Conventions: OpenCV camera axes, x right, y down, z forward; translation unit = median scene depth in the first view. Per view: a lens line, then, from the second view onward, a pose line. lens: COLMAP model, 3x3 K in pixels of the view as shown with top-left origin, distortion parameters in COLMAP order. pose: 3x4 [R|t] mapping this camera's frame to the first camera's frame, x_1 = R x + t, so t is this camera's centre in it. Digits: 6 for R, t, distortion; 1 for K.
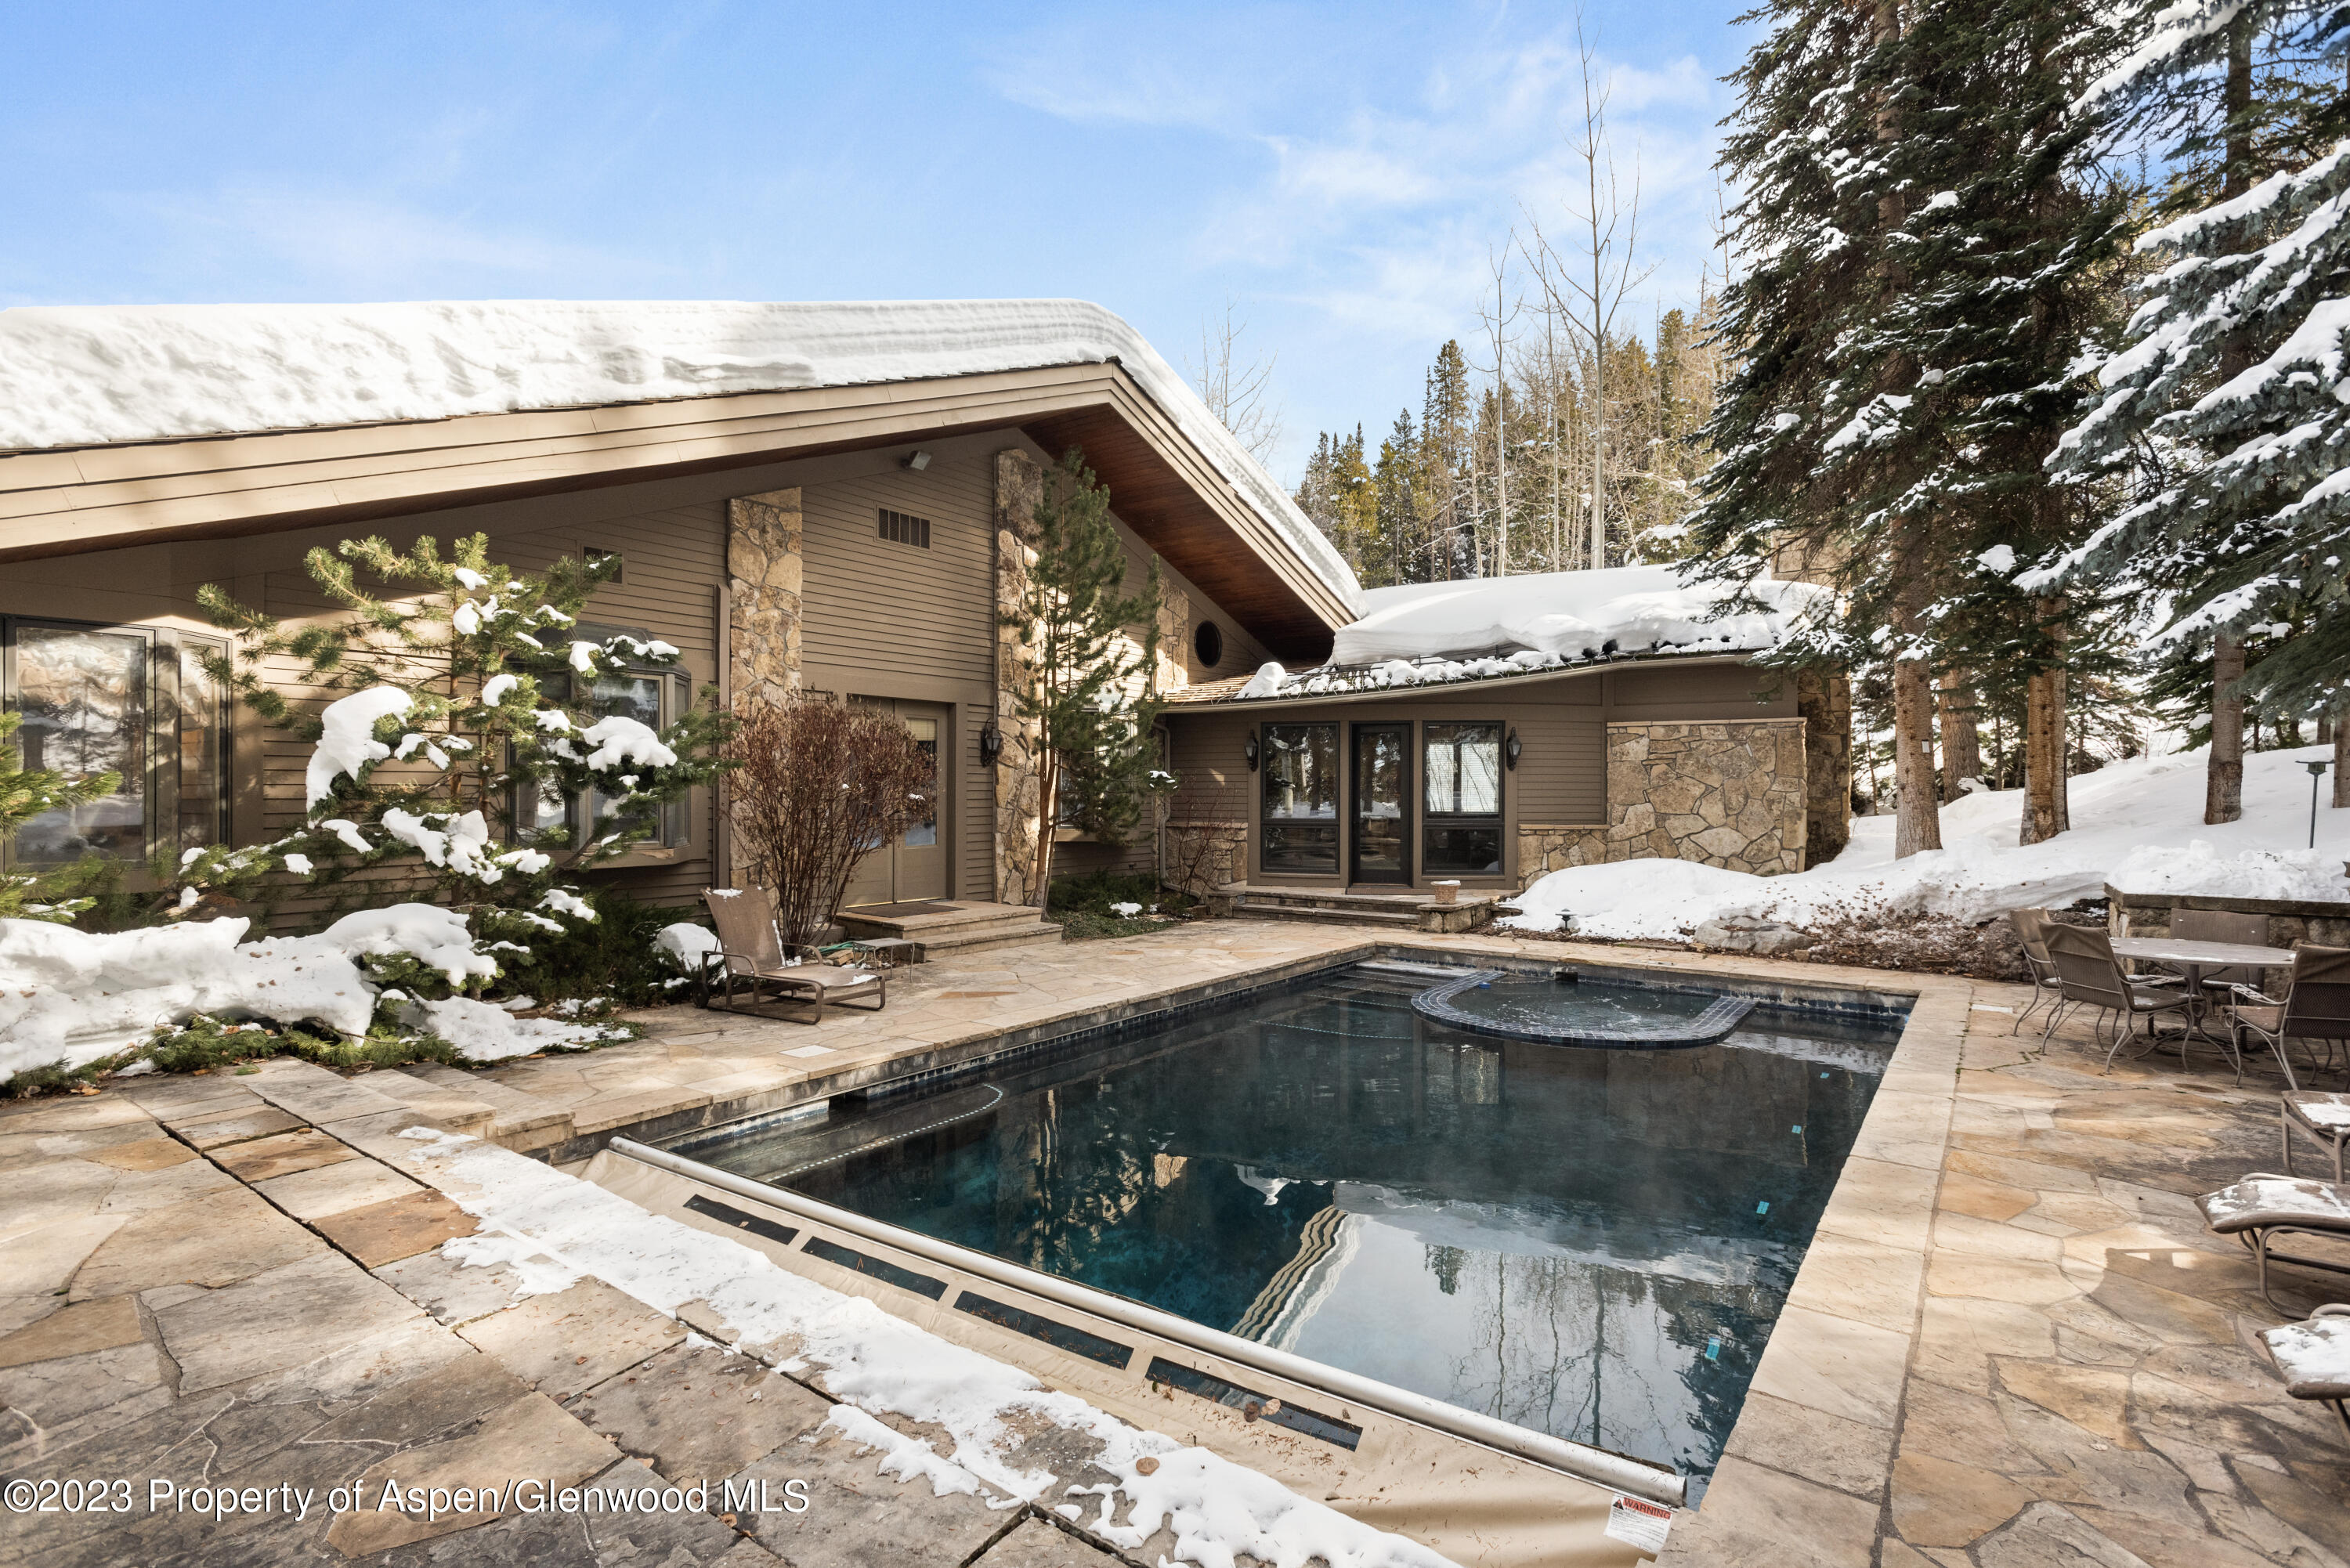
lens RADIAL K [[1101.9, 0, 1193.6], [0, 1101.9, 783.4], [0, 0, 1]] dist [0.031822, -0.013188]
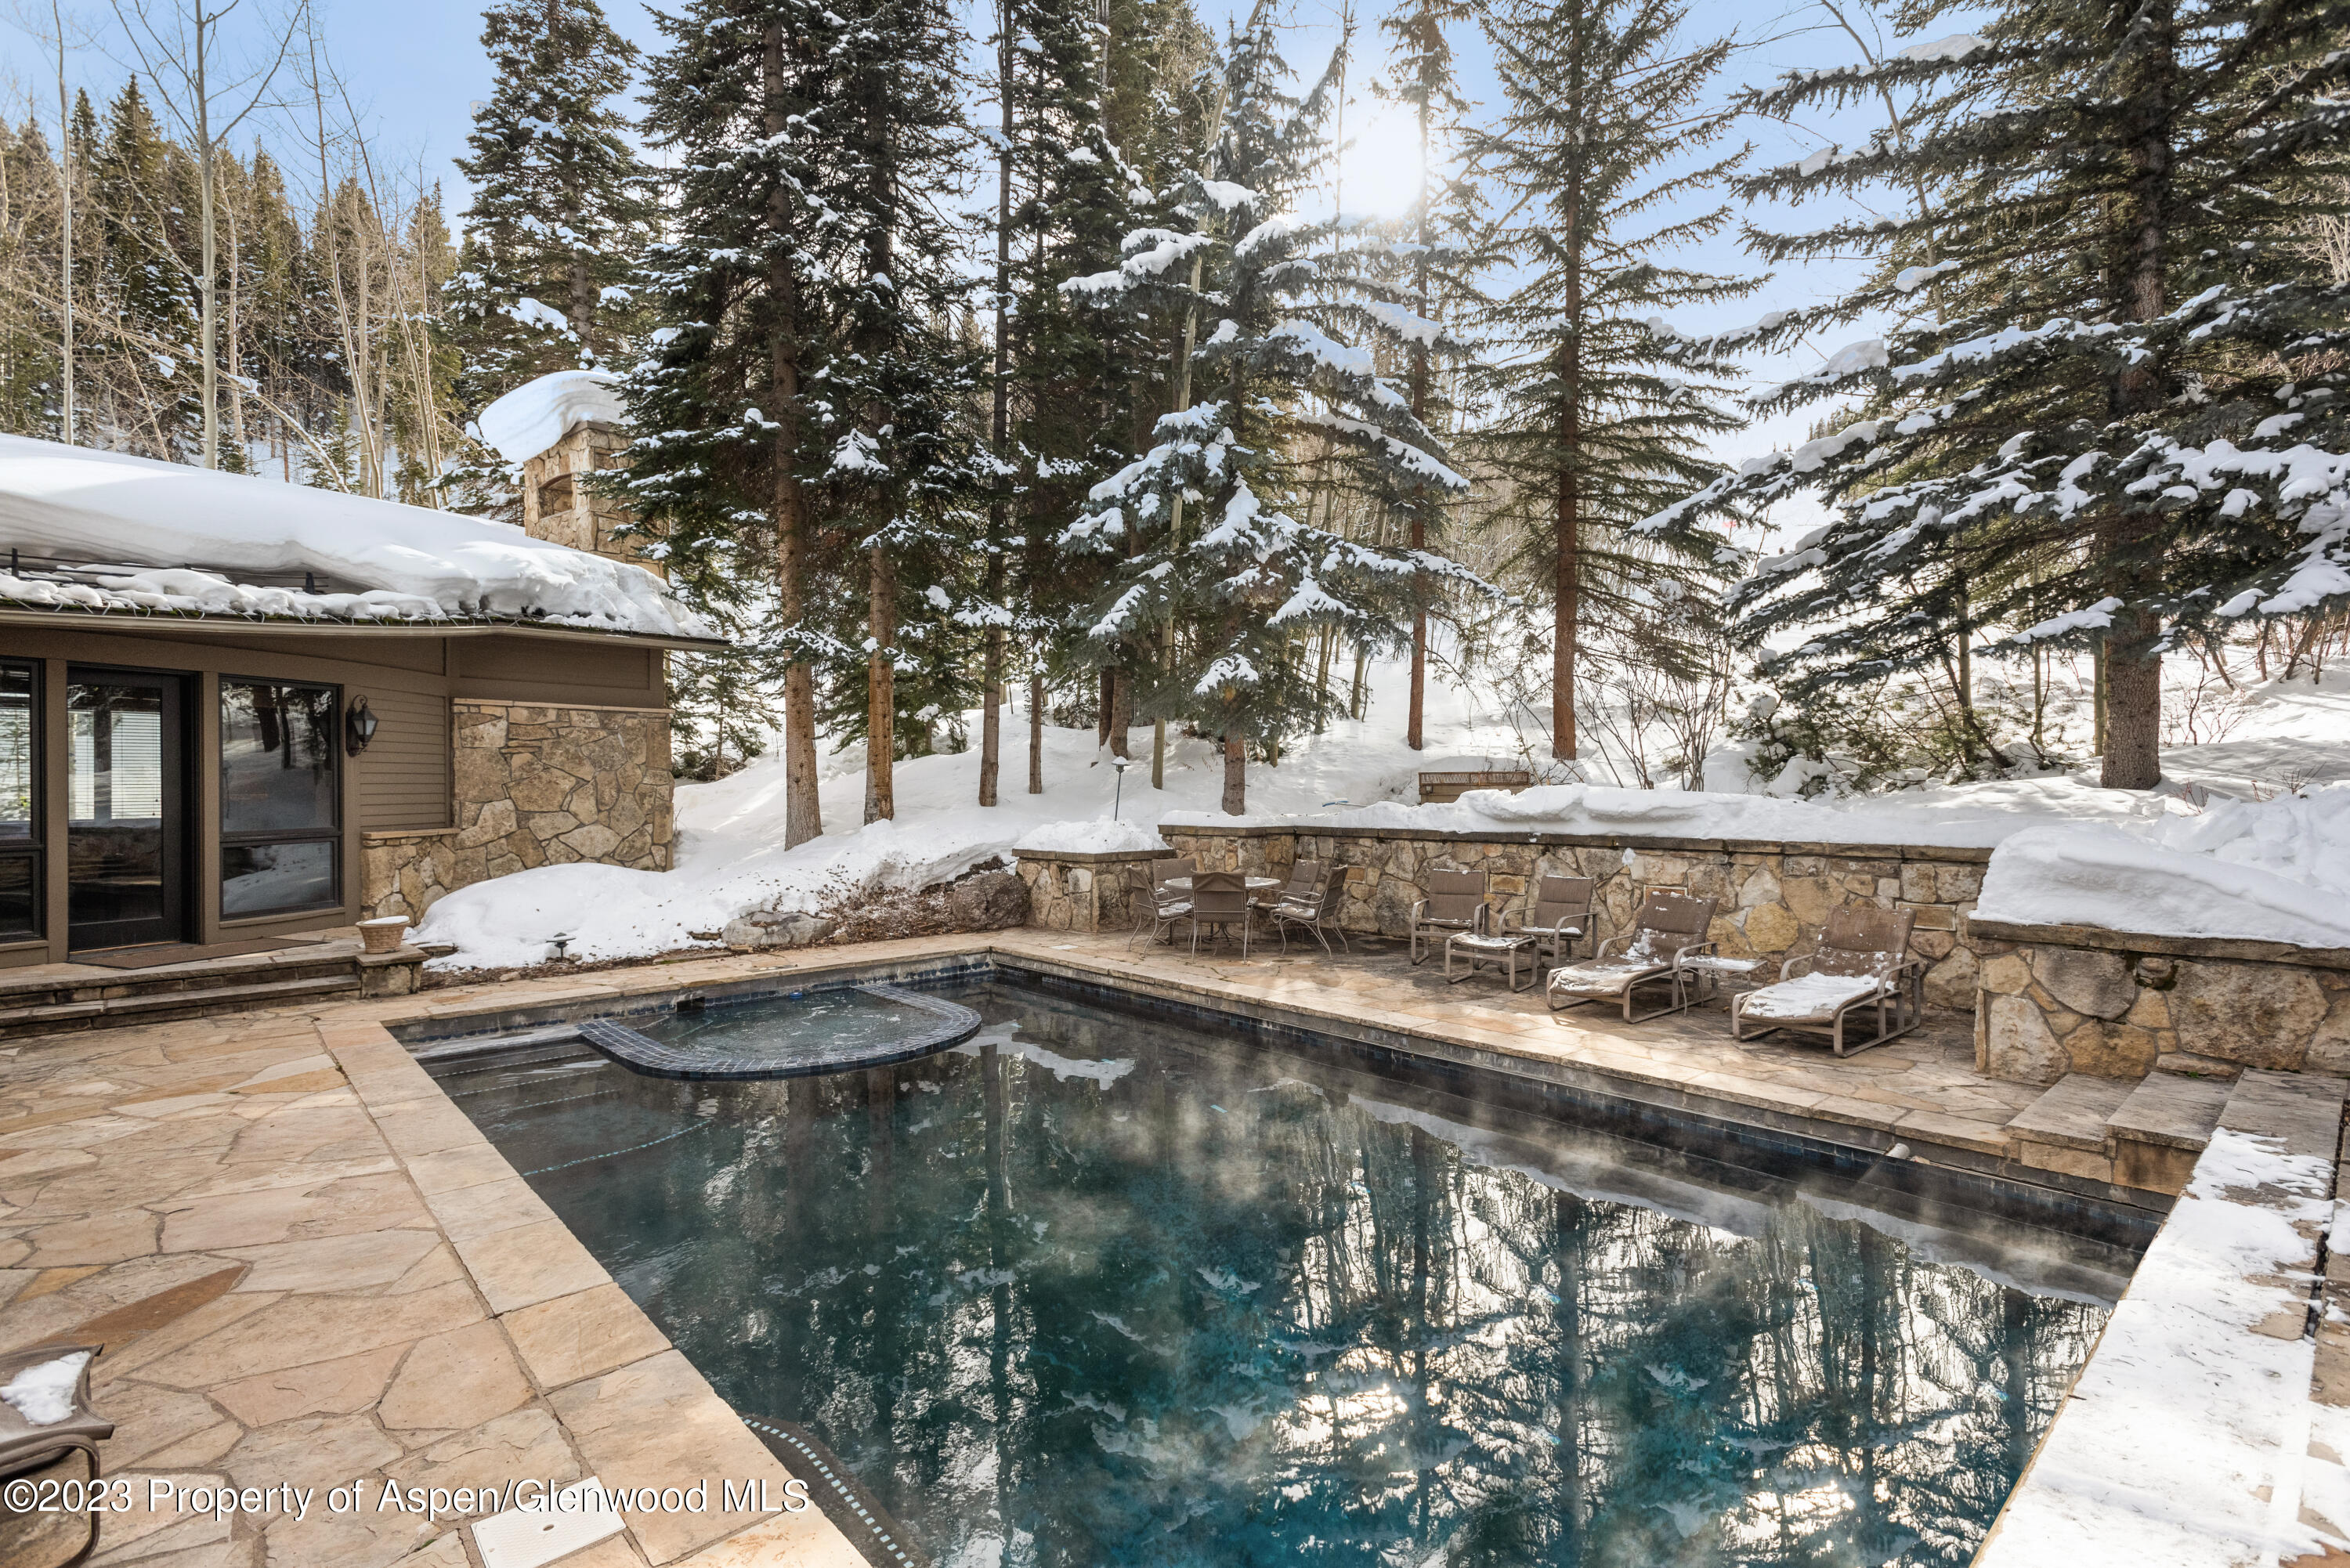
lens RADIAL K [[1101.9, 0, 1193.6], [0, 1101.9, 783.4], [0, 0, 1]] dist [0.031822, -0.013188]
pose [[0.193823, -0.002793, 0.981033, -0.313483], [-0.002404, 0.999992, 0.003322, 0.001794], [-0.981034, -0.003002, 0.193815, 0.345447]]
